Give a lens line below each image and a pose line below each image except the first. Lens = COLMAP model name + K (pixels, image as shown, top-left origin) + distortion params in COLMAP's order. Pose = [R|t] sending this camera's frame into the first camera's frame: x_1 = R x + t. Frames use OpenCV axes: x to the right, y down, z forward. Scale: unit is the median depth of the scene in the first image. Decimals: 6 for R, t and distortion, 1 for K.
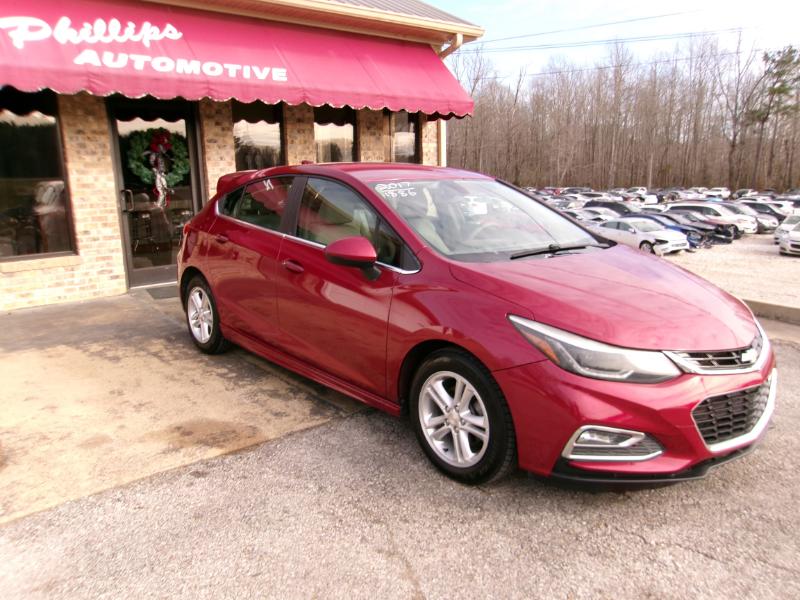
lens RADIAL K [[642.1, 0, 400.0], [0, 642.1, 300.0], [0, 0, 1]] dist [-0.004441, 0.049405]
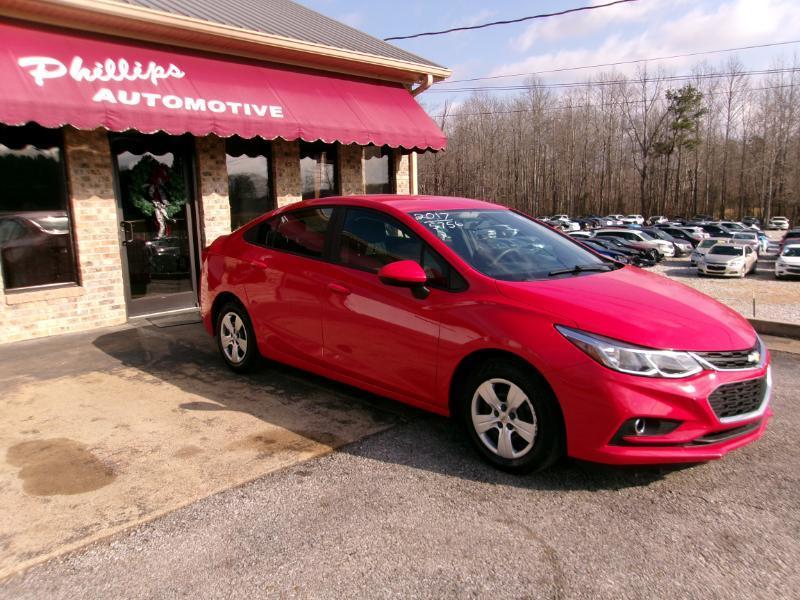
lens RADIAL K [[642.1, 0, 400.0], [0, 642.1, 300.0], [0, 0, 1]] dist [-0.004441, 0.049405]
pose [[0.993406, -0.024454, 0.112013, -0.119383], [0.029497, 0.998614, -0.043596, 0.011557], [-0.110791, 0.046612, 0.992750, -0.061085]]
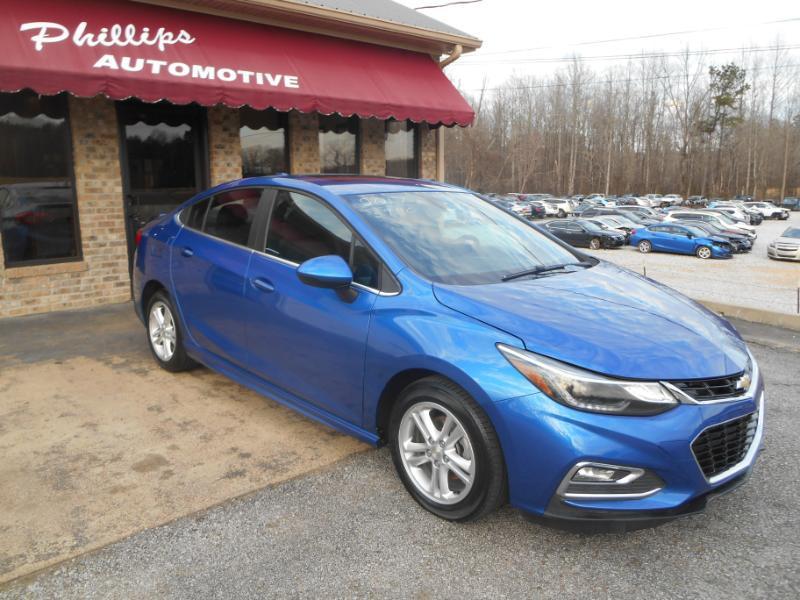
lens RADIAL K [[628.7, 0, 397.3], [0, 628.7, 295.1], [0, 0, 1]] dist [-0.007532, -0.010517]
pose [[0.998342, 0.006535, 0.057197, -0.082974], [-0.005883, 0.999916, -0.011561, -0.010665], [-0.057268, 0.011206, 0.998296, 0.025066]]
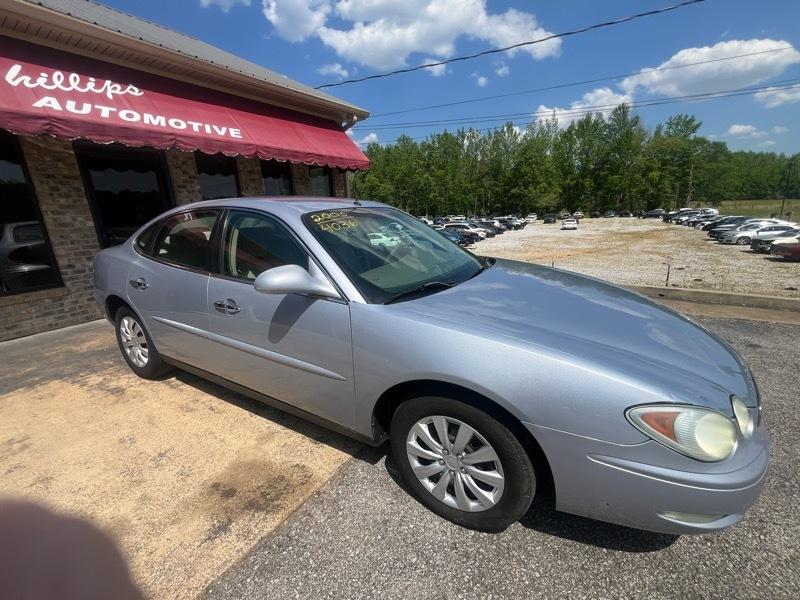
lens RADIAL K [[343.3, 0, 397.2], [0, 343.3, 303.3], [0, 0, 1]] dist [0.001664, -0.000290]
pose [[0.955293, -0.097303, 0.279192, -0.110992], [0.079353, 0.994028, 0.074915, -0.040237], [-0.284814, -0.049411, 0.957309, 0.249580]]
